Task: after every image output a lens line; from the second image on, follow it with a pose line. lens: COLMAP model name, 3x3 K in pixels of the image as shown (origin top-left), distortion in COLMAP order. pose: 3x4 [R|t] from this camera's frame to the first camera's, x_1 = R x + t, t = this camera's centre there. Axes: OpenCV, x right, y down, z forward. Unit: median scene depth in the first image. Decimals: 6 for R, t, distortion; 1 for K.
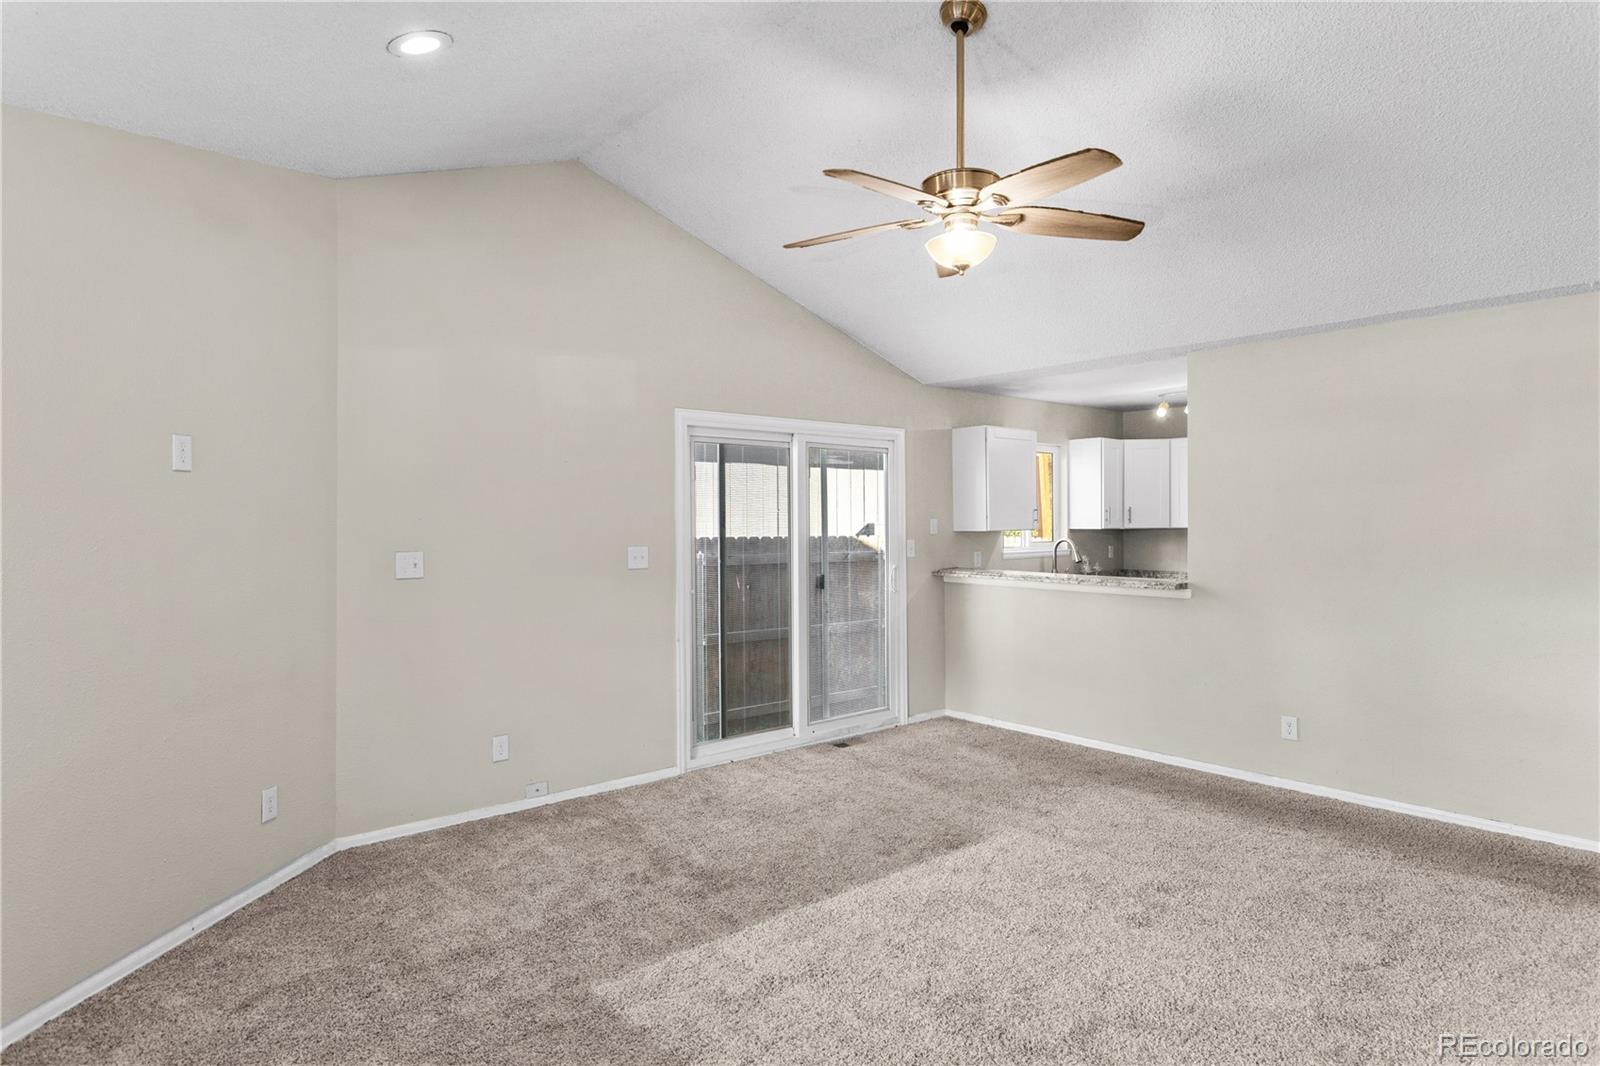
lens RADIAL K [[932.8, 0, 797.1], [0, 932.8, 530.6], [0, 0, 1]] dist [-0.020423, 0.000219]
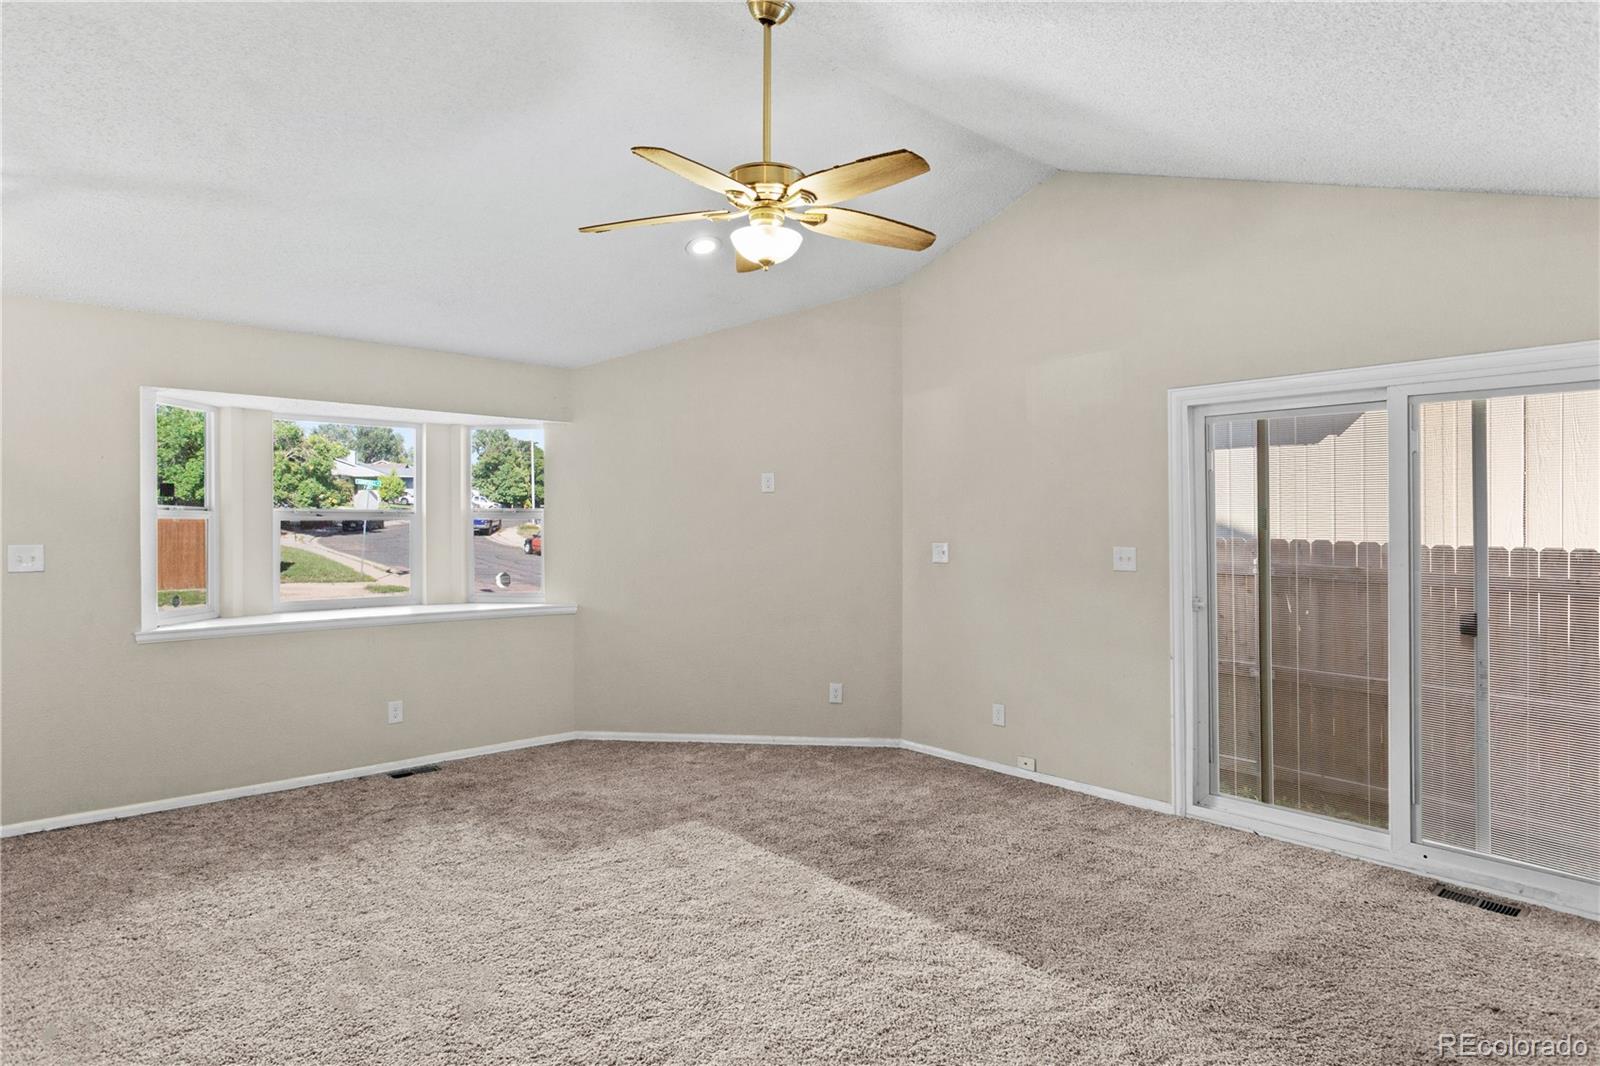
lens RADIAL K [[932.8, 0, 802.1], [0, 932.8, 518.5], [0, 0, 1]] dist [-0.020423, 0.000219]
pose [[-0.026044, -0.002093, -0.999659, 0.767442], [-0.013605, 0.999906, -0.001739, -0.005275], [0.999568, 0.013555, -0.026070, 0.701374]]
